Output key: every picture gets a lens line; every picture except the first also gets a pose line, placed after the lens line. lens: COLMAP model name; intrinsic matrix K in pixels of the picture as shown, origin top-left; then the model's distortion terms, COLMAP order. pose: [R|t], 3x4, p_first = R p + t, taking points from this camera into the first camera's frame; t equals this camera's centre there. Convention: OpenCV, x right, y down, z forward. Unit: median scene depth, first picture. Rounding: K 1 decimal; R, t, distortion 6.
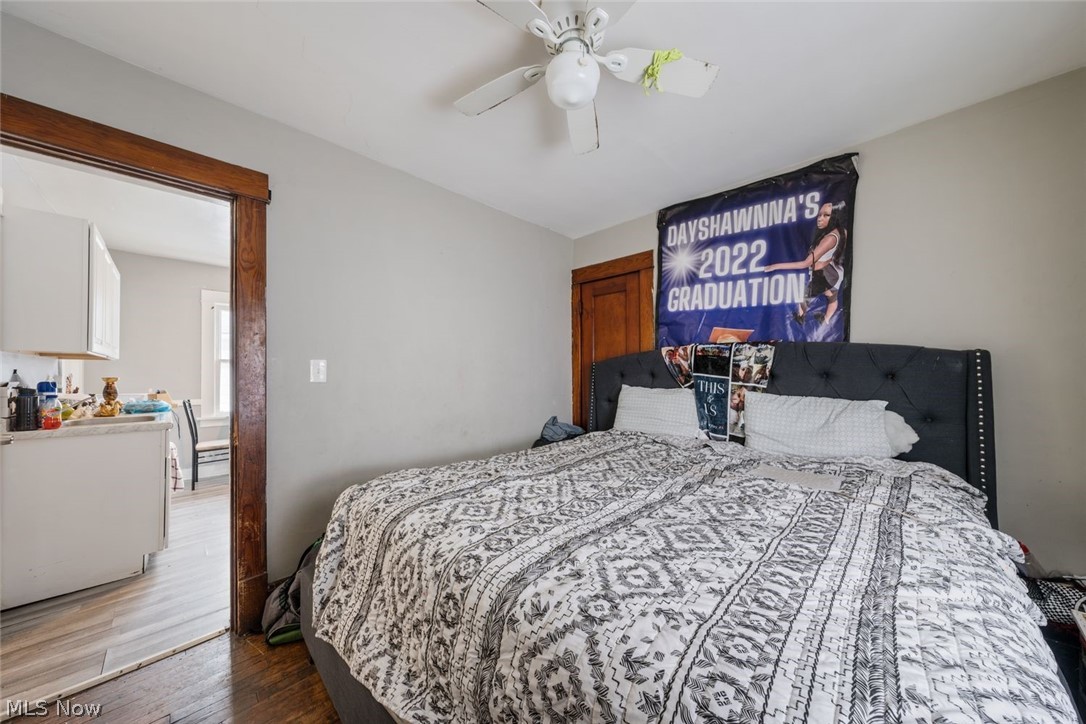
lens RADIAL K [[359.8, 0, 543.3], [0, 359.8, 371.0], [0, 0, 1]] dist [-0.000600, -0.000029]
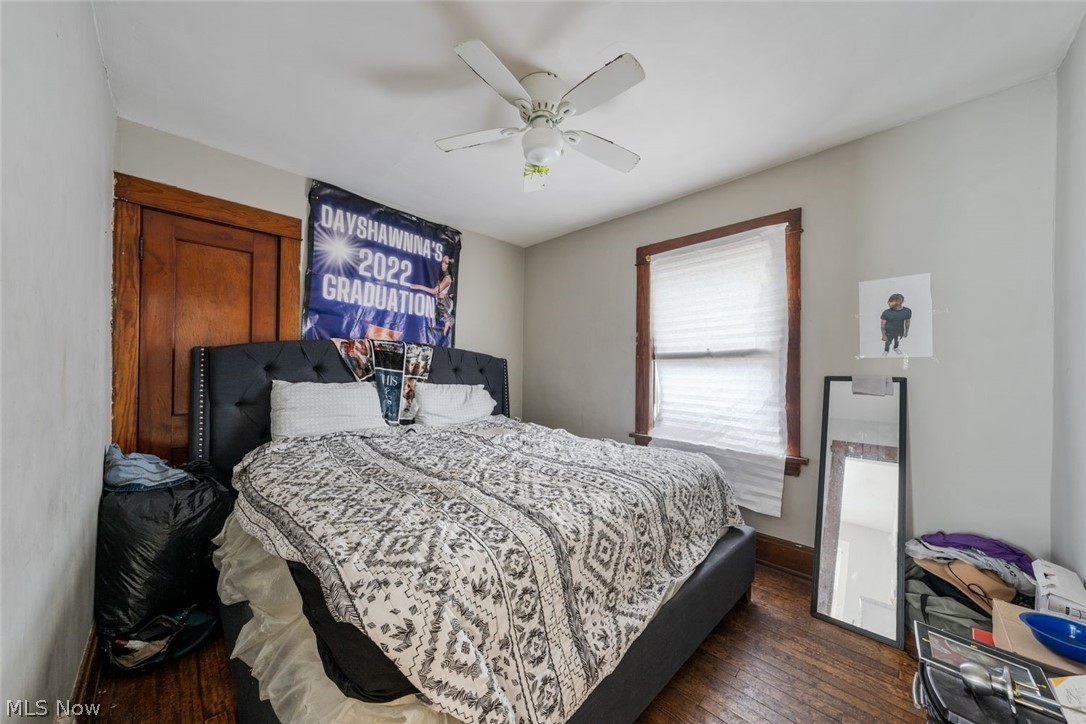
lens RADIAL K [[375.1, 0, 542.3], [0, 375.1, 369.0], [0, 0, 1]] dist [0.000346, 0.000043]
pose [[0.016310, 0.006062, 0.999849, -0.679569], [-0.020515, 0.999773, -0.005727, 0.007818], [-0.999657, -0.020418, 0.016431, 0.496999]]
